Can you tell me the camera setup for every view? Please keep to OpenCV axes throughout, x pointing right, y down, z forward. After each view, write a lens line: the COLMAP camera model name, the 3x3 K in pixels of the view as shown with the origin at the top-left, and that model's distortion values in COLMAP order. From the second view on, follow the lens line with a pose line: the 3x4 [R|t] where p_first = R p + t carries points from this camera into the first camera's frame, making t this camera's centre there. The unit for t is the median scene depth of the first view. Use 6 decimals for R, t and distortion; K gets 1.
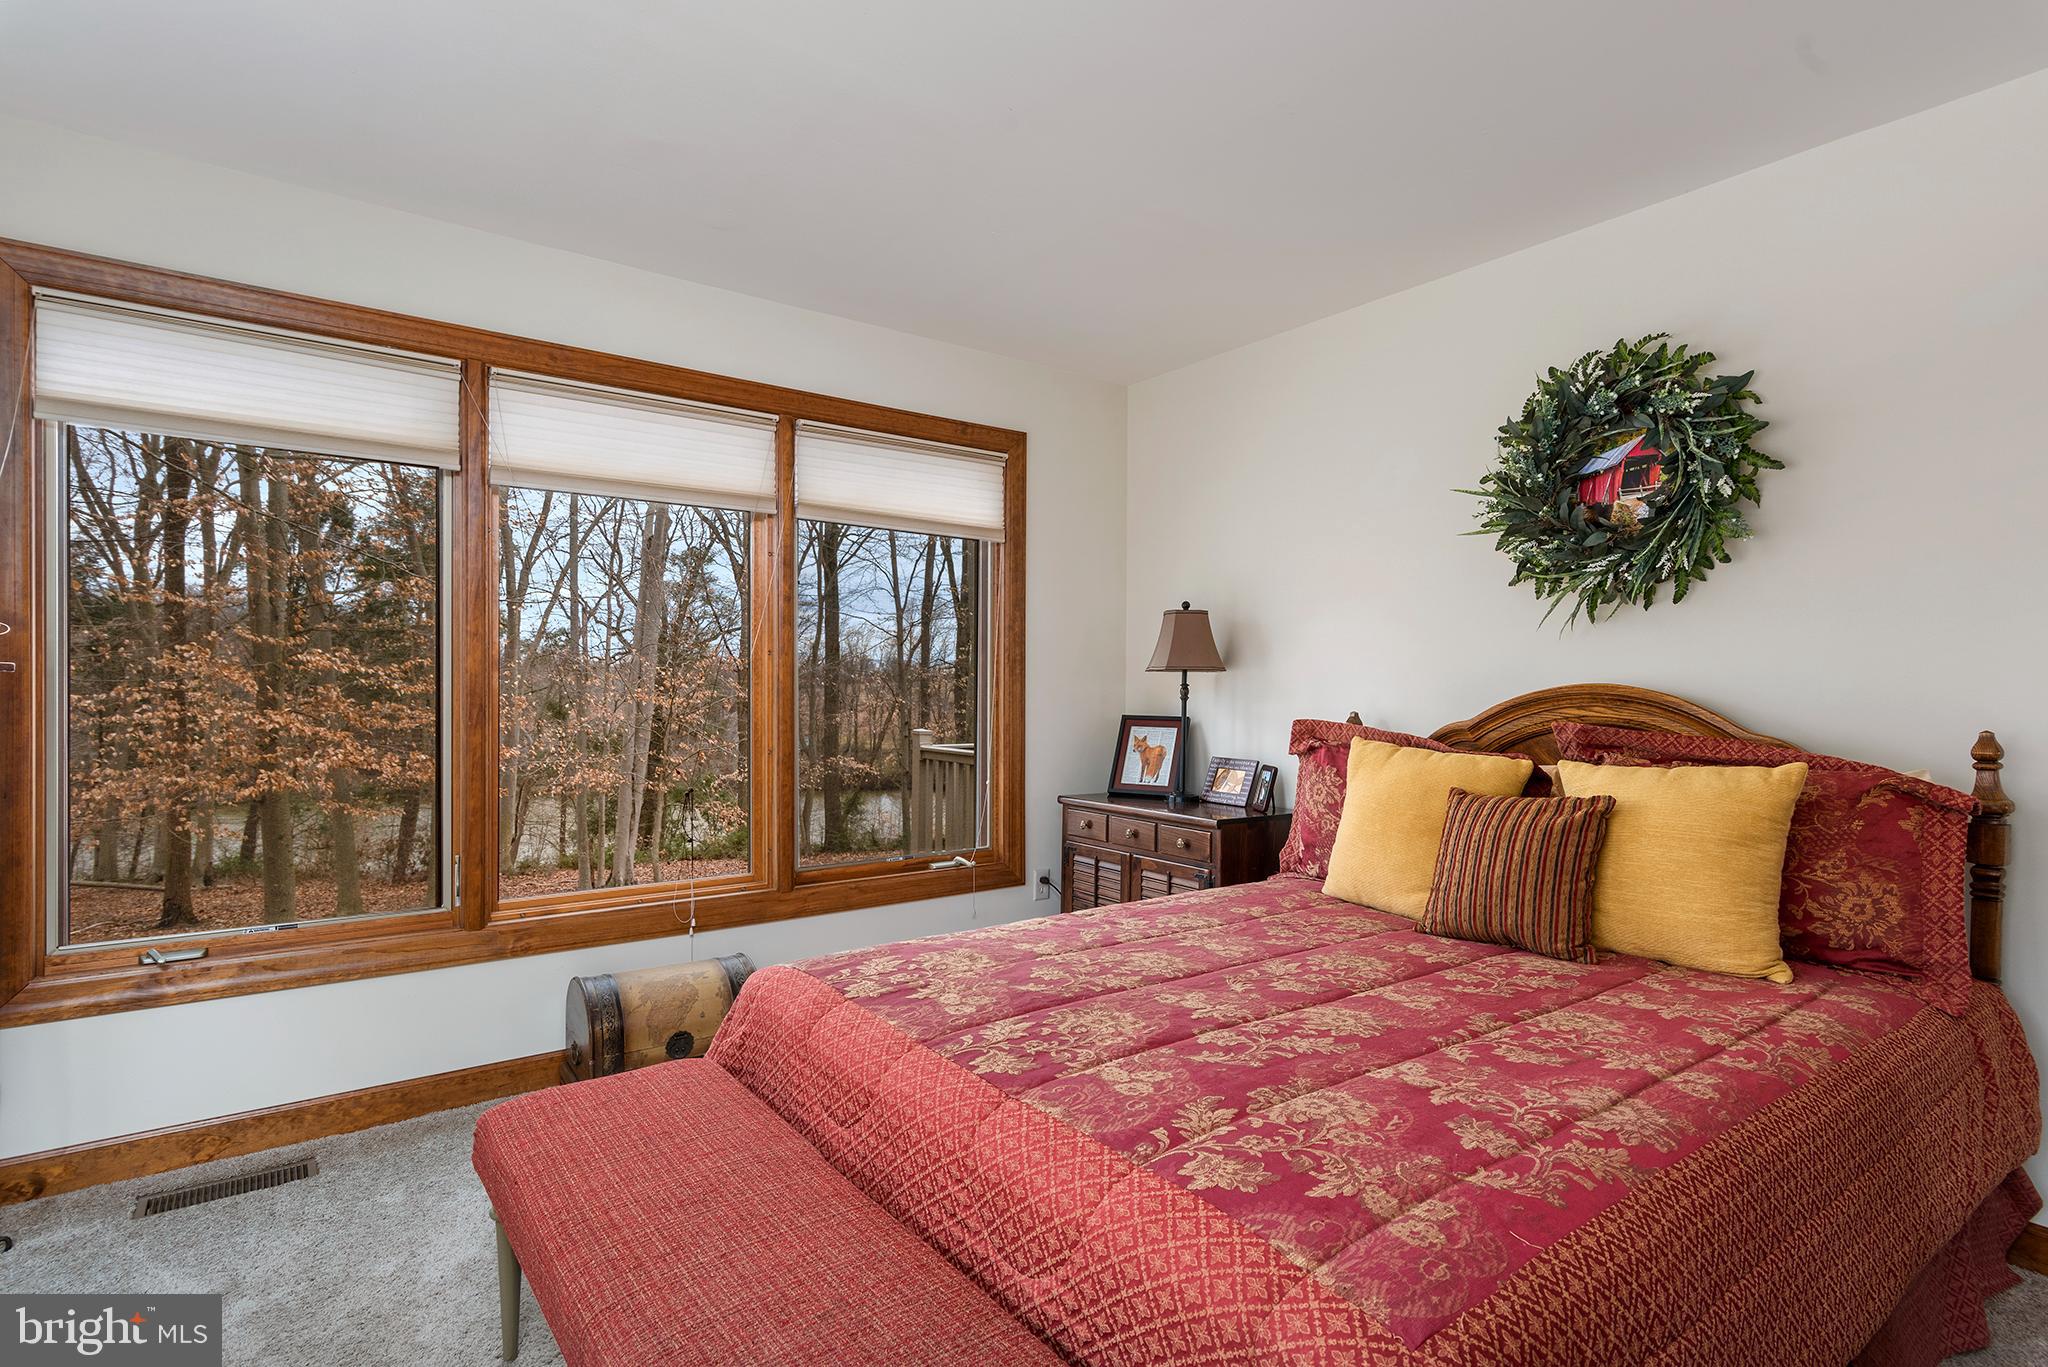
lens RADIAL K [[1002.9, 0, 1022.7], [0, 1002.9, 700.1], [0, 0, 1]] dist [0.008112, -0.000480]
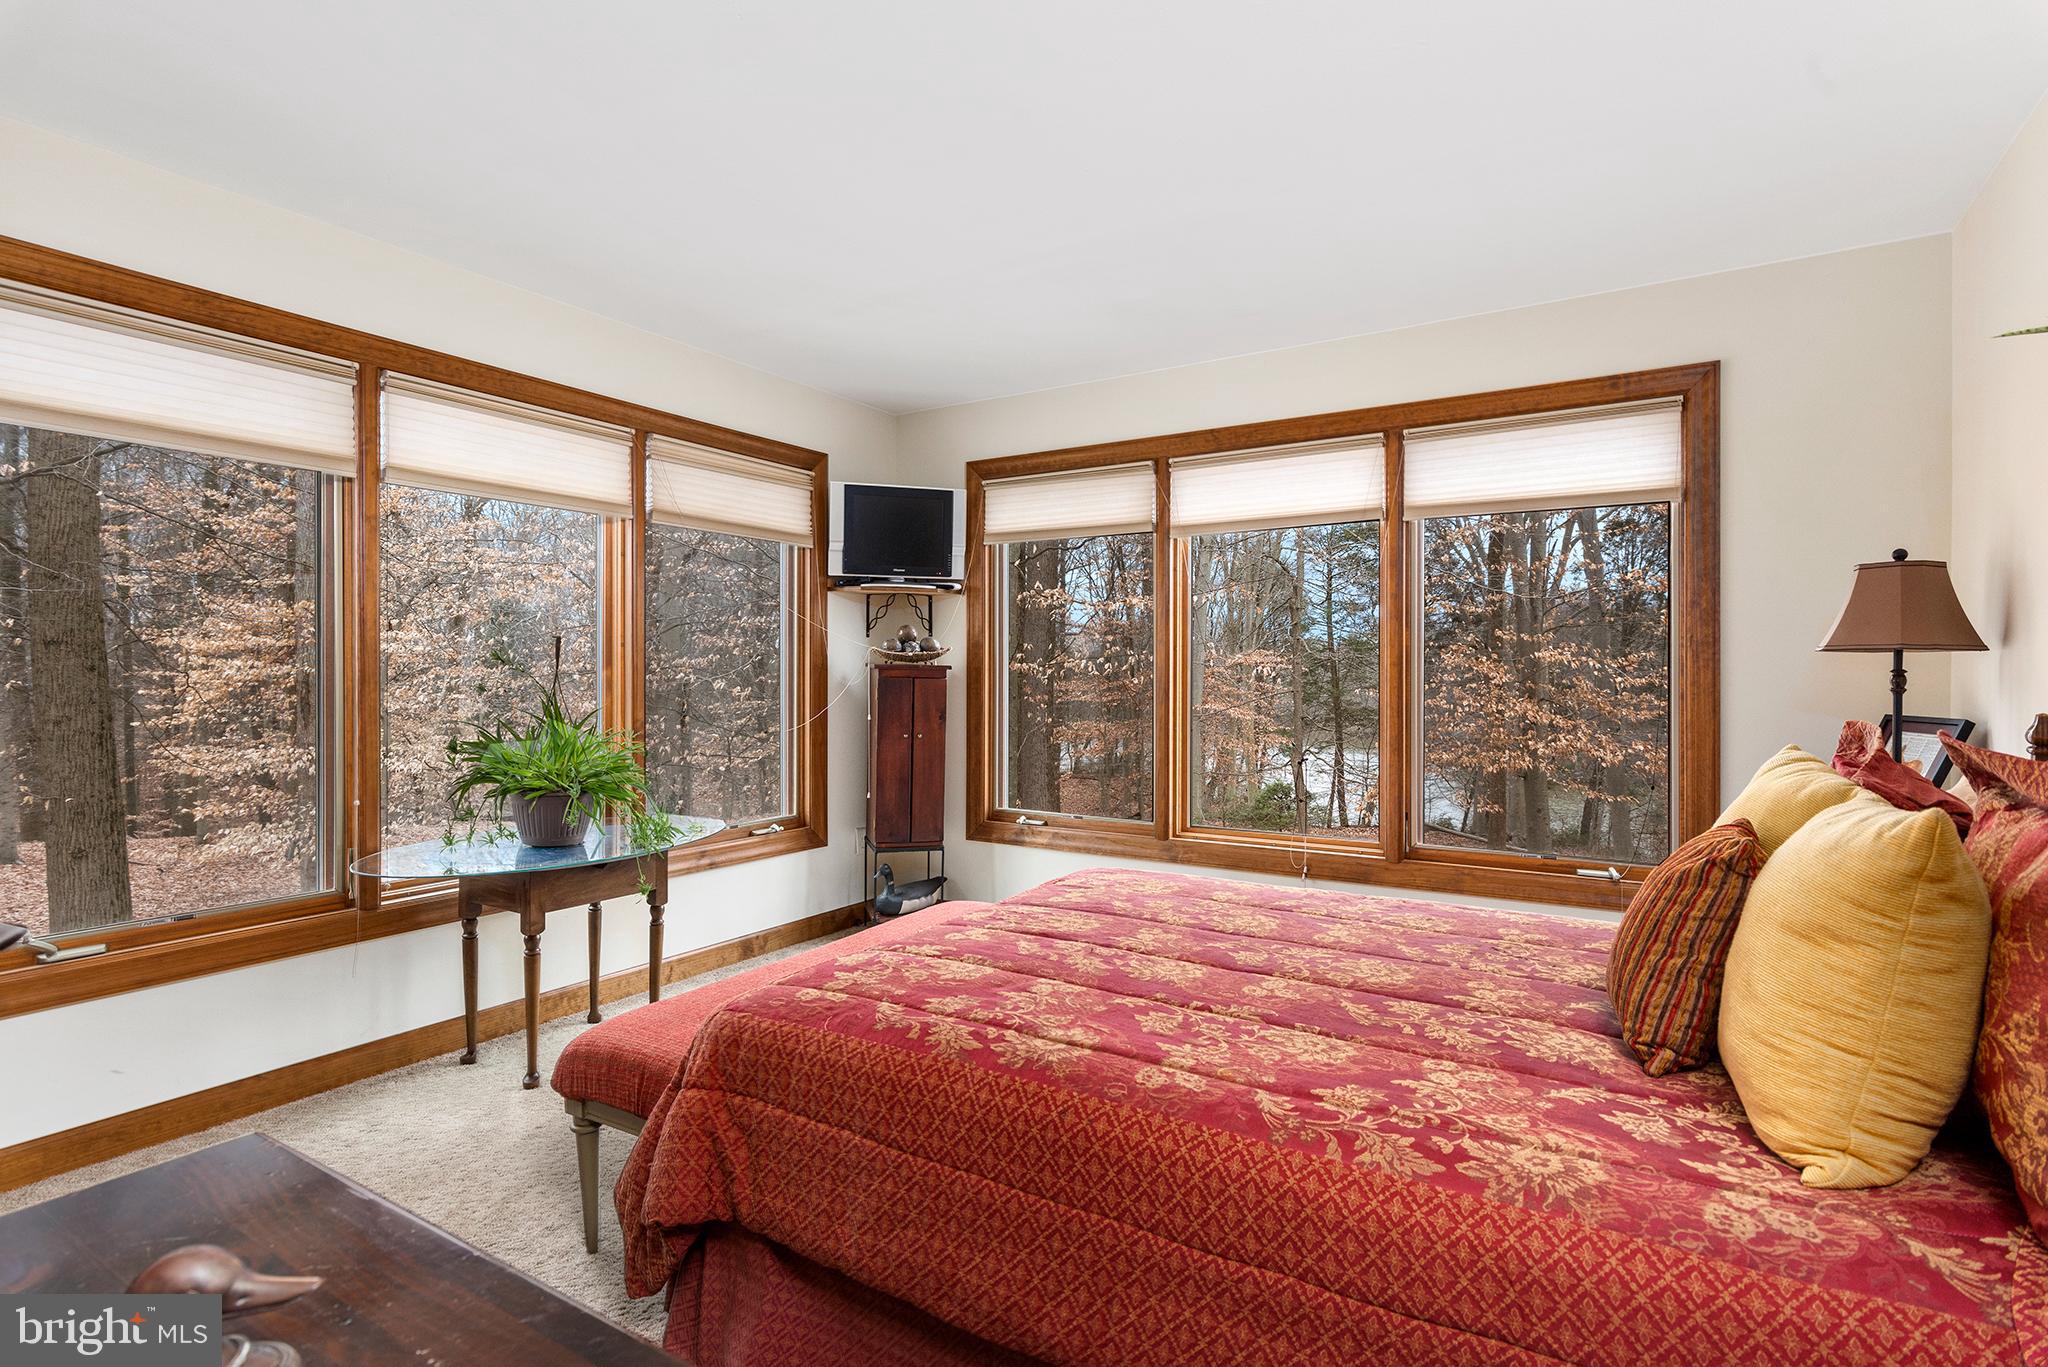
lens RADIAL K [[1002.9, 0, 1024.3], [0, 1002.9, 674.0], [0, 0, 1]] dist [0.008112, -0.000480]
pose [[0.379920, -0.005096, -0.925005, 1.232771], [-0.011995, 0.999874, -0.010435, 0.002217], [0.924942, 0.015060, 0.379811, 0.403742]]
